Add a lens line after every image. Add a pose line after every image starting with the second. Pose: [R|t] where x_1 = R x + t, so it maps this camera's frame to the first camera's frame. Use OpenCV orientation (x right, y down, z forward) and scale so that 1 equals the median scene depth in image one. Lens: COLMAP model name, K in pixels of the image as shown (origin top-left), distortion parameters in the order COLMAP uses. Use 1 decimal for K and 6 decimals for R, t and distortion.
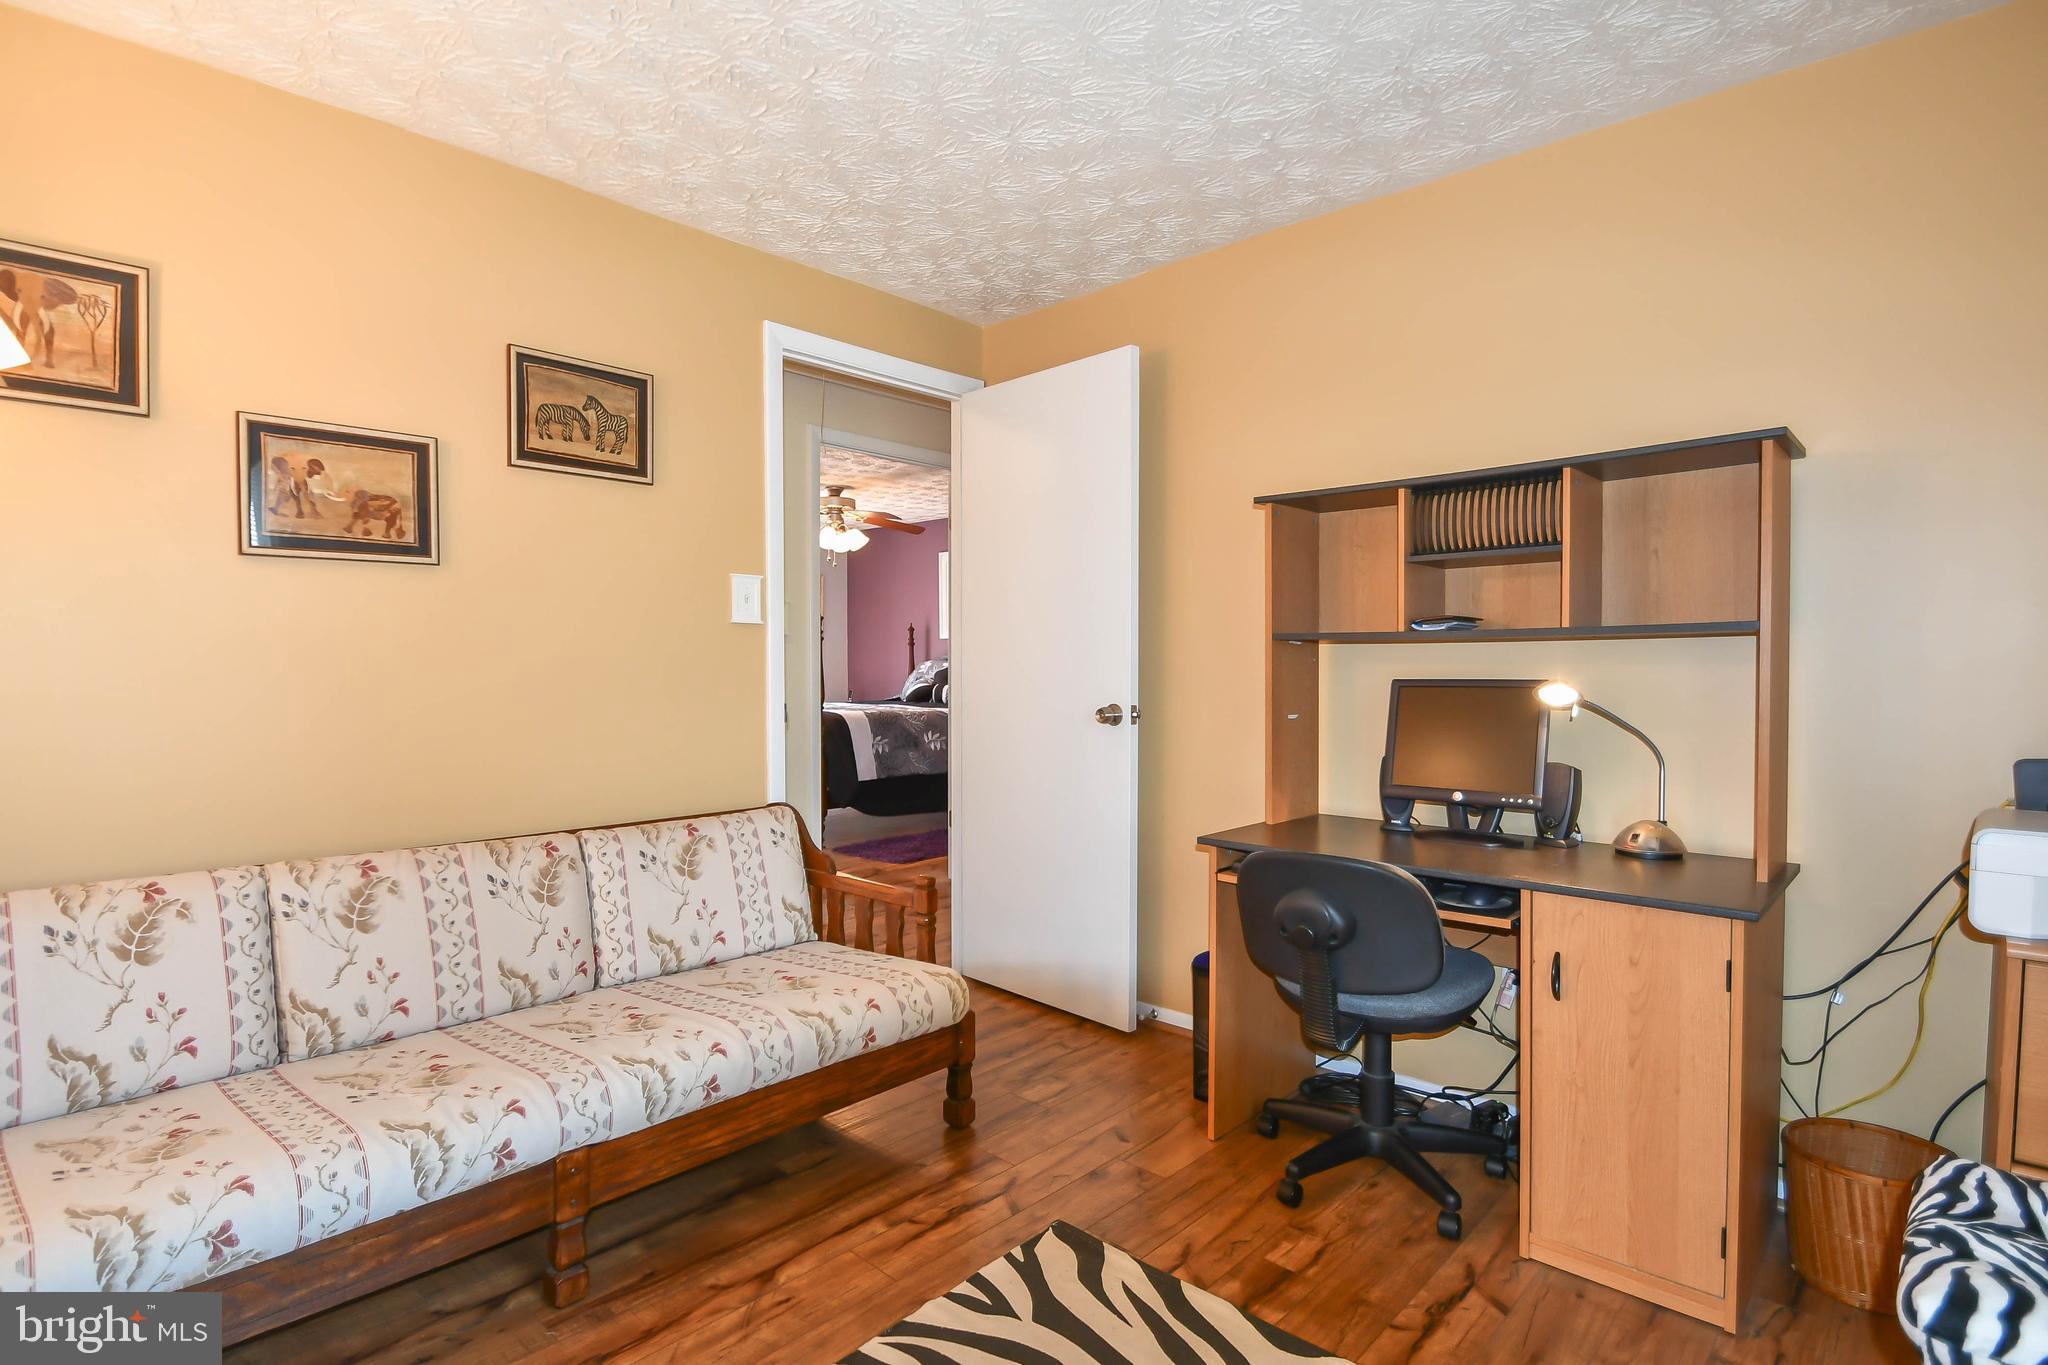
lens RADIAL K [[1031.8, 0, 1023.9], [0, 1031.8, 677.2], [0, 0, 1]] dist [0.001500, -0.005317]
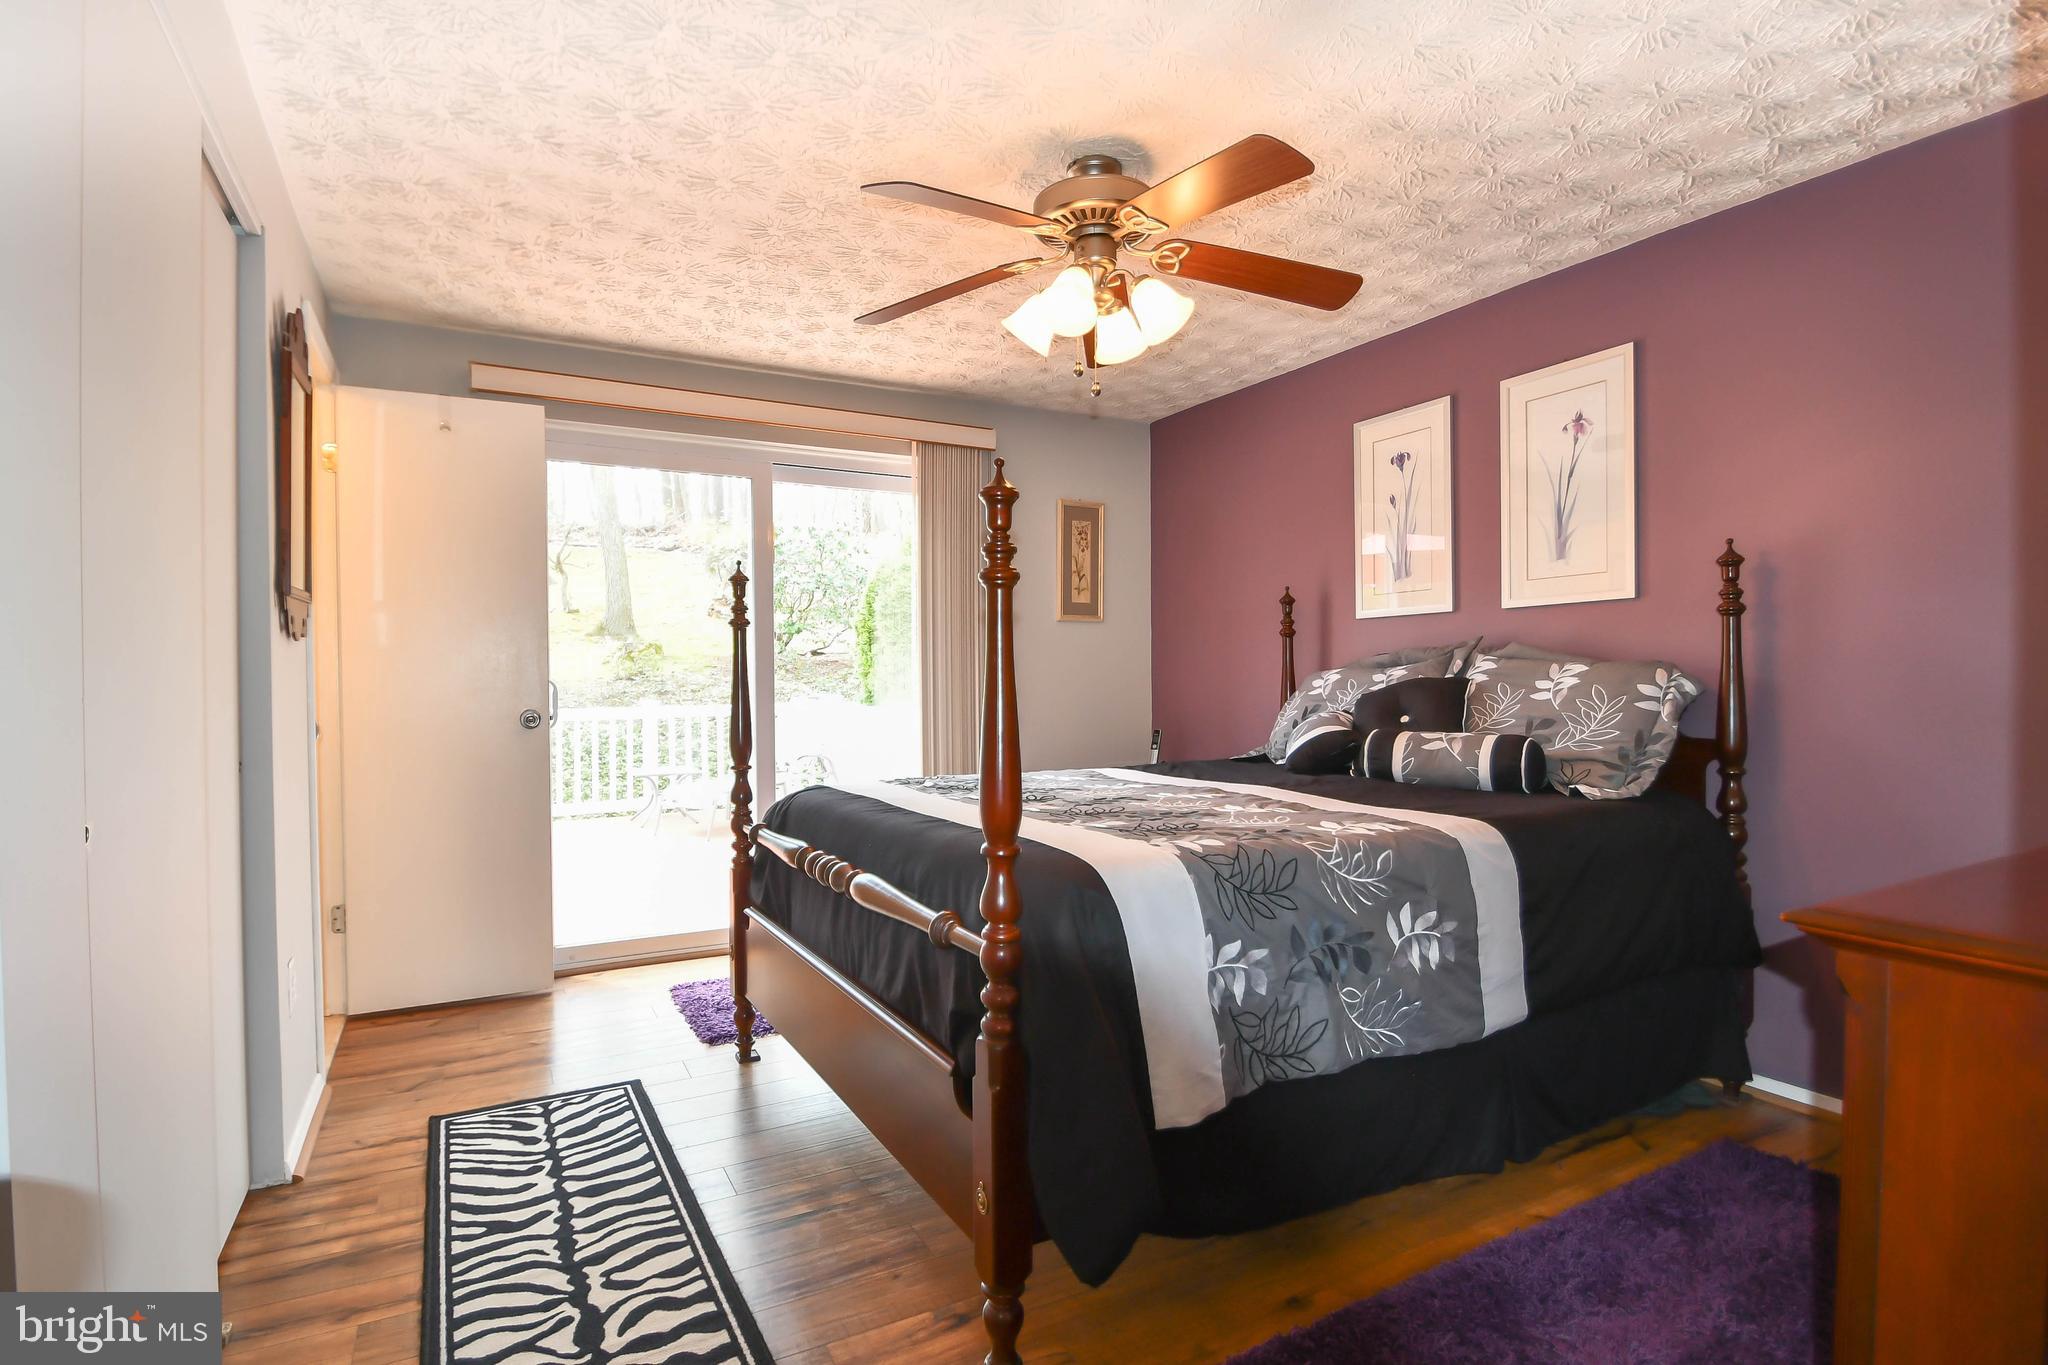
lens RADIAL K [[1031.8, 0, 1030.9], [0, 1031.8, 683.4], [0, 0, 1]] dist [0.001500, -0.005317]
pose [[0.954734, -0.006429, -0.297392, -0.104645], [0.002713, 0.999913, -0.012906, -0.006059], [0.297450, 0.011515, 0.954668, 0.688512]]
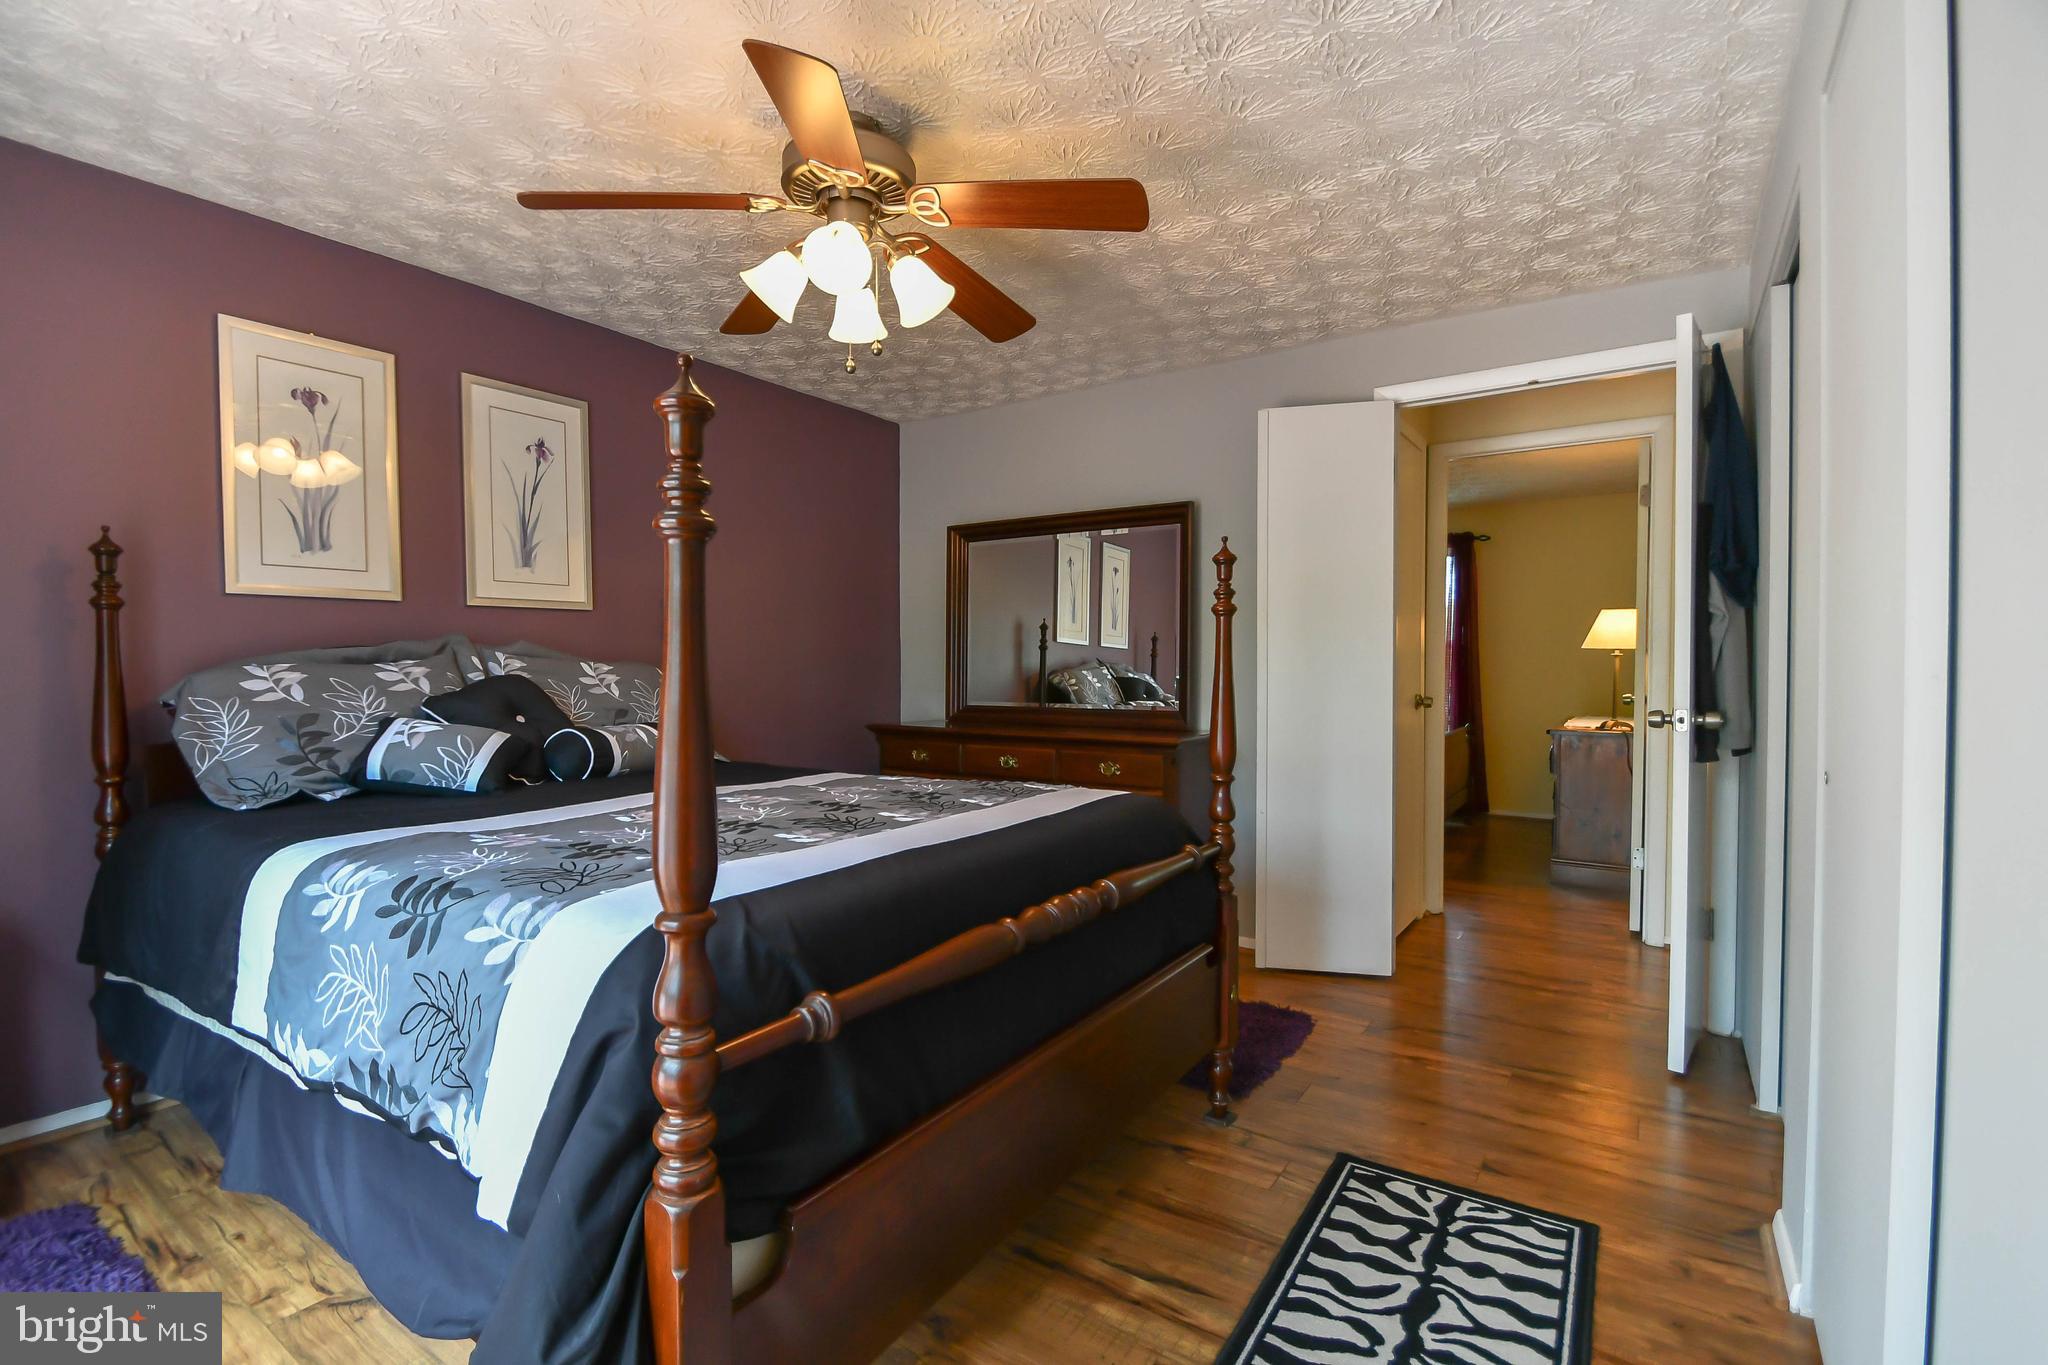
lens RADIAL K [[918.5, 0, 1016.2], [0, 918.5, 683.7], [0, 0, 1]] dist [-0.005495, -0.001780]
pose [[-0.166582, -0.016788, 0.985885, -0.488310], [0.023811, 0.999495, 0.021043, -0.013640], [-0.985740, 0.026980, -0.166098, 1.031436]]
